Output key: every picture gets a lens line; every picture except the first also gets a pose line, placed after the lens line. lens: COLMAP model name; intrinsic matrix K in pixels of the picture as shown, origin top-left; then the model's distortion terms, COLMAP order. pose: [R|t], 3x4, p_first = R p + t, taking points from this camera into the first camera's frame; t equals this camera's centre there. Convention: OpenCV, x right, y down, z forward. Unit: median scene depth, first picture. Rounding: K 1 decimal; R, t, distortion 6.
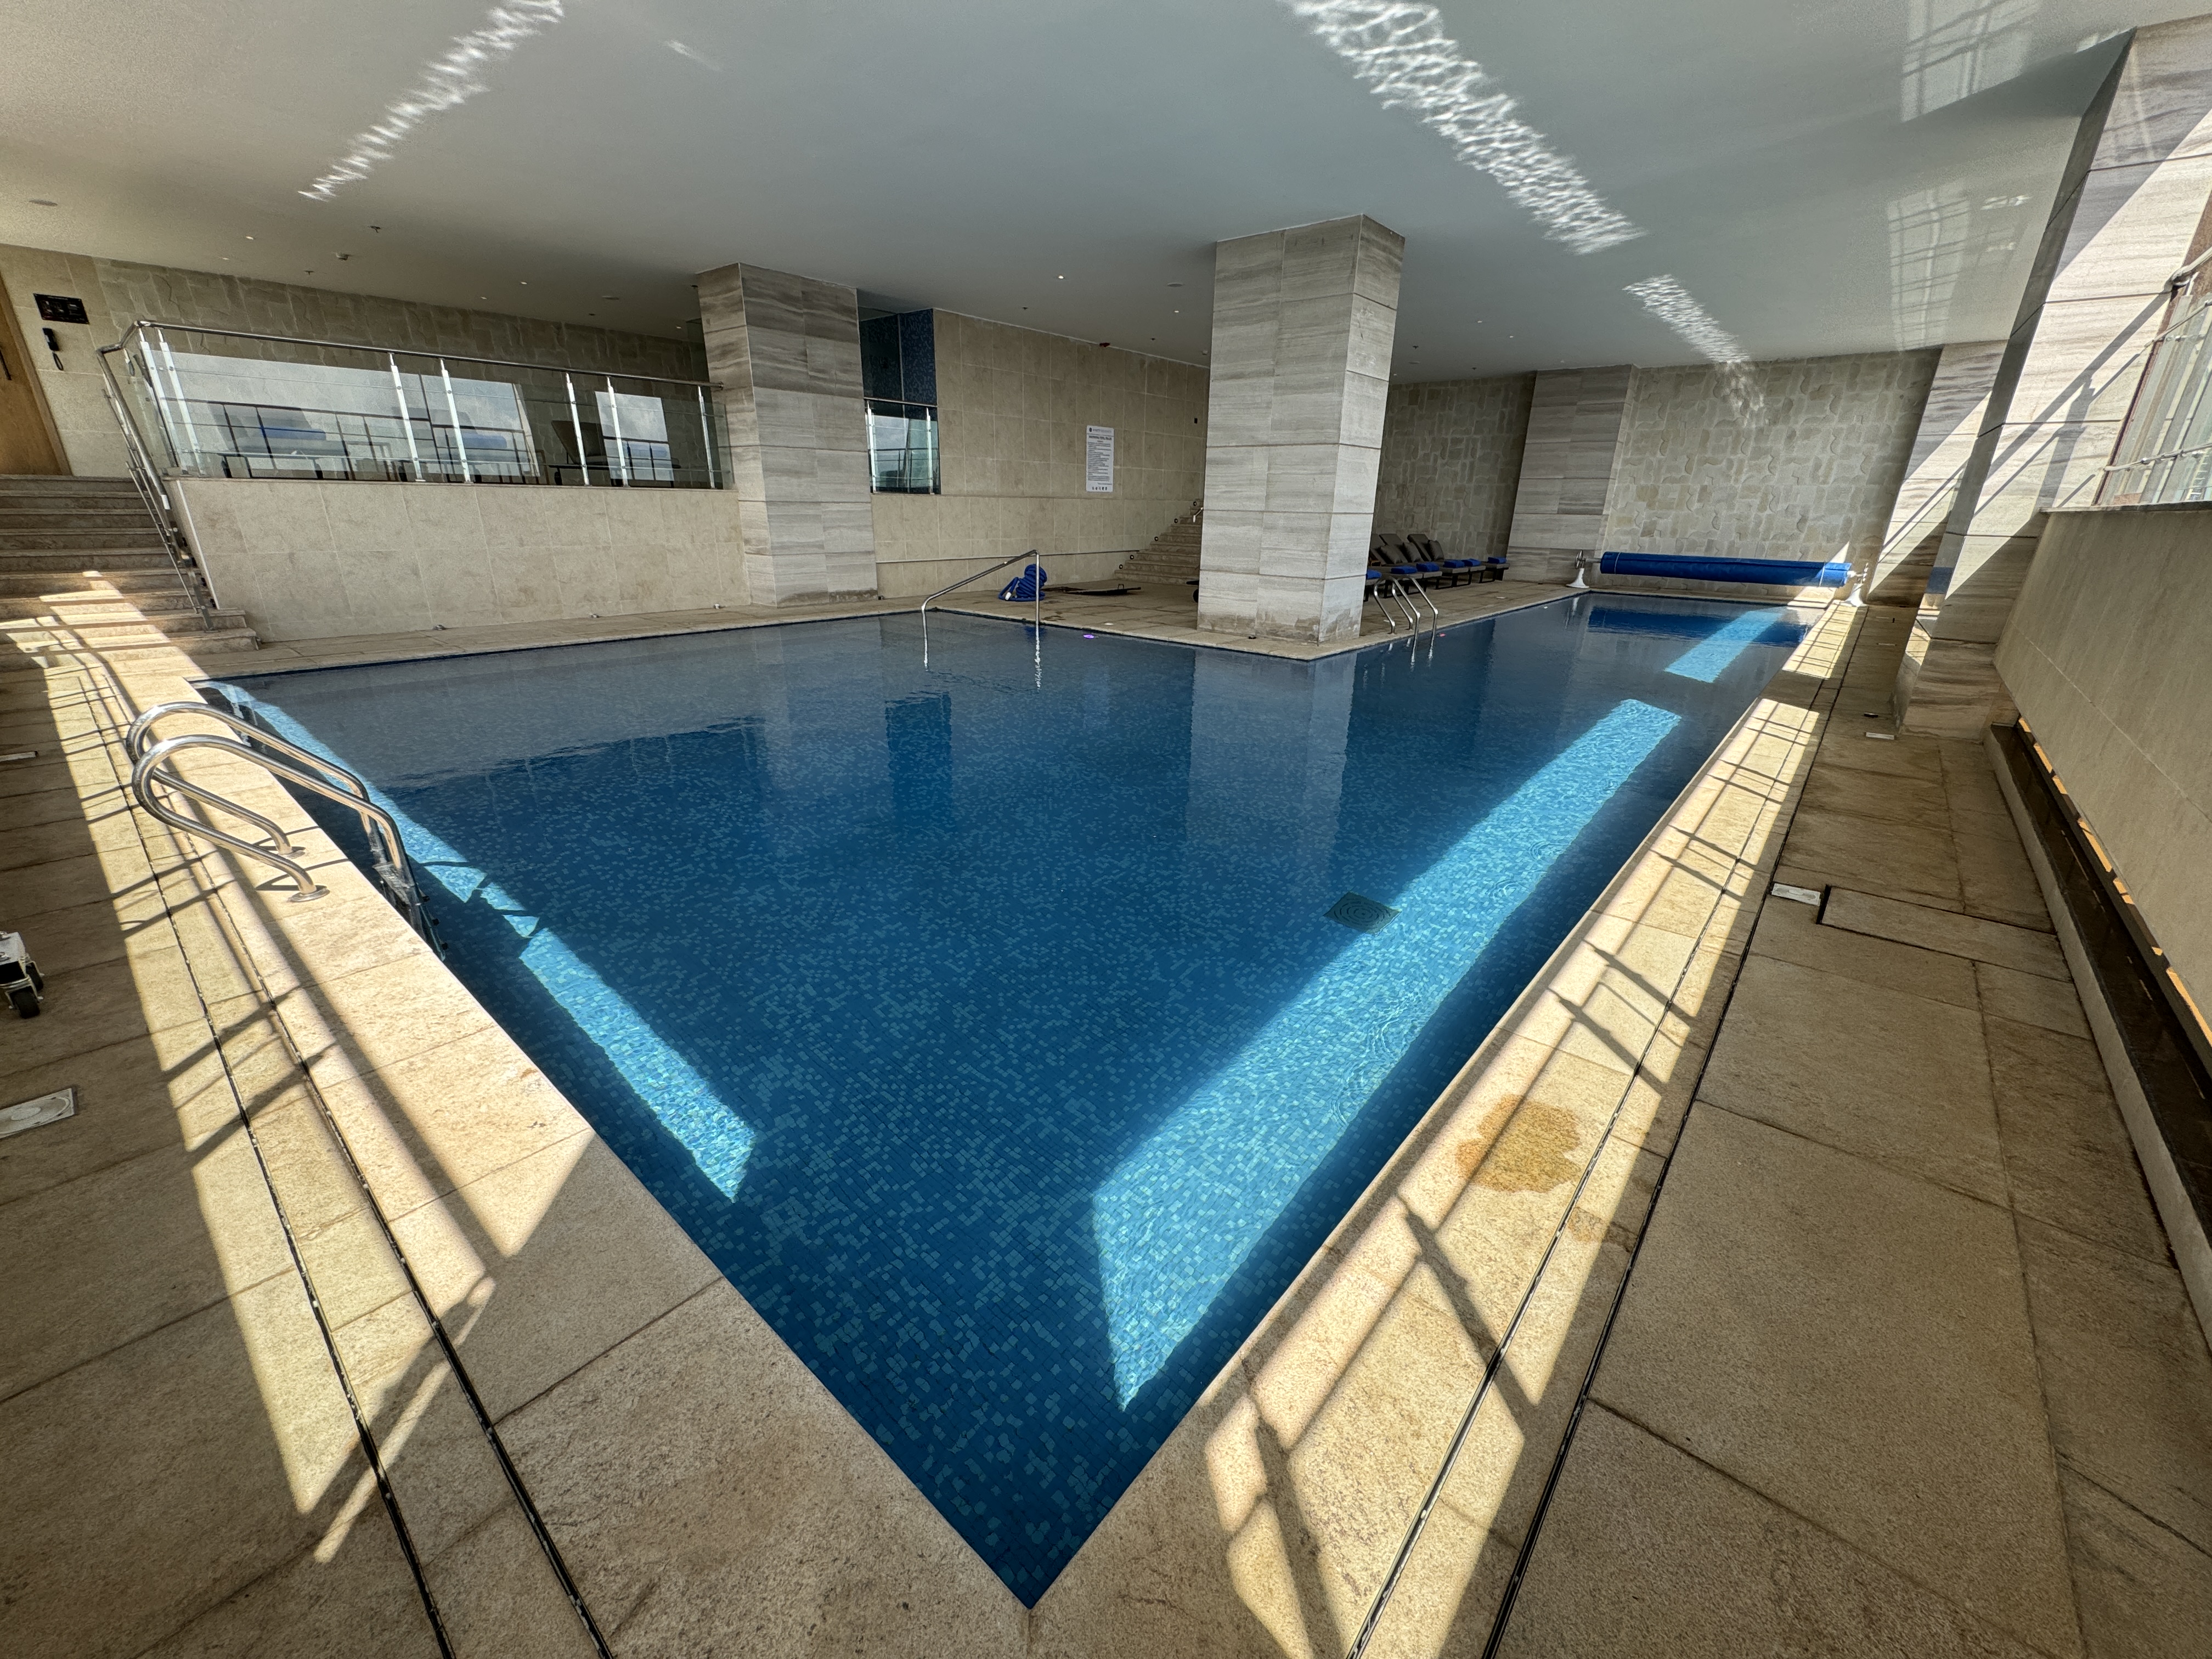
lens RADIAL K [[877.7, 0, 1107.4], [0, 877.7, 823.5], [0, 0, 1]] dist [-0.000333, -0.000027]
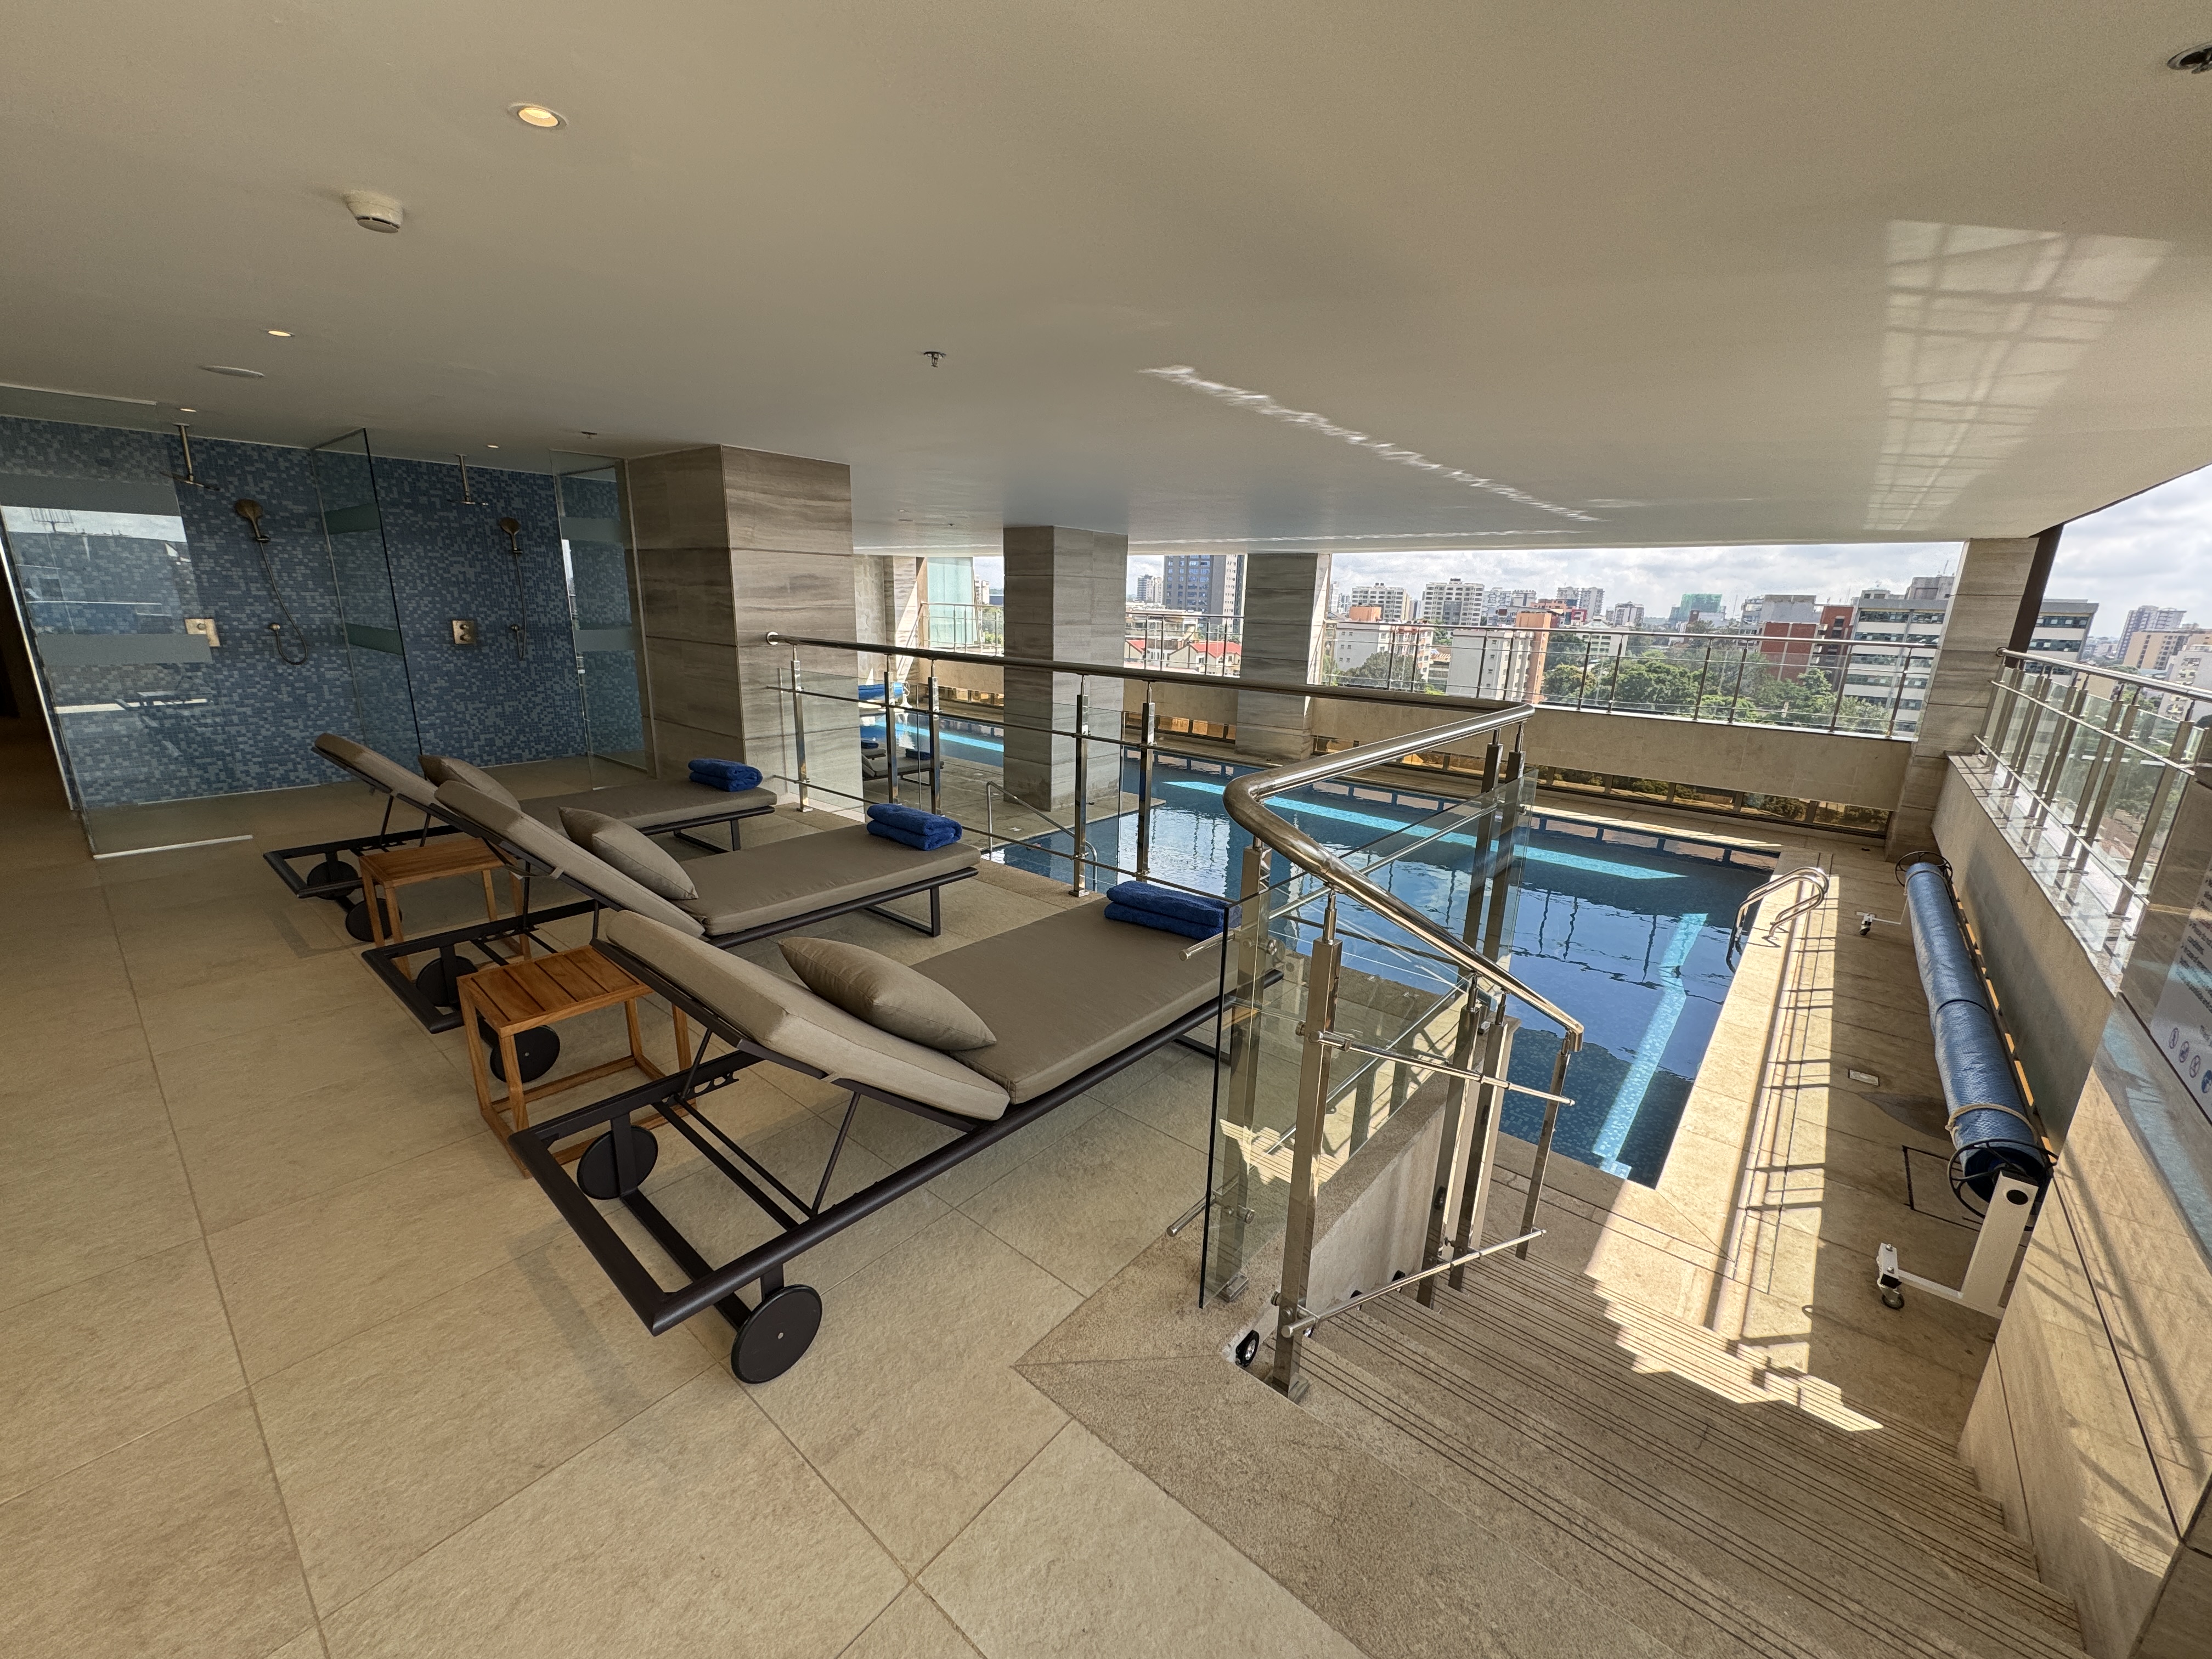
lens RADIAL K [[877.7, 0, 1102.3], [0, 877.7, 831.8], [0, 0, 1]] dist [-0.000333, -0.000027]
pose [[-0.003858, -0.273104, 0.961977, -3.157793], [0.327427, 0.908610, 0.259266, -1.428156], [-0.944868, 0.315978, 0.085916, 2.434599]]
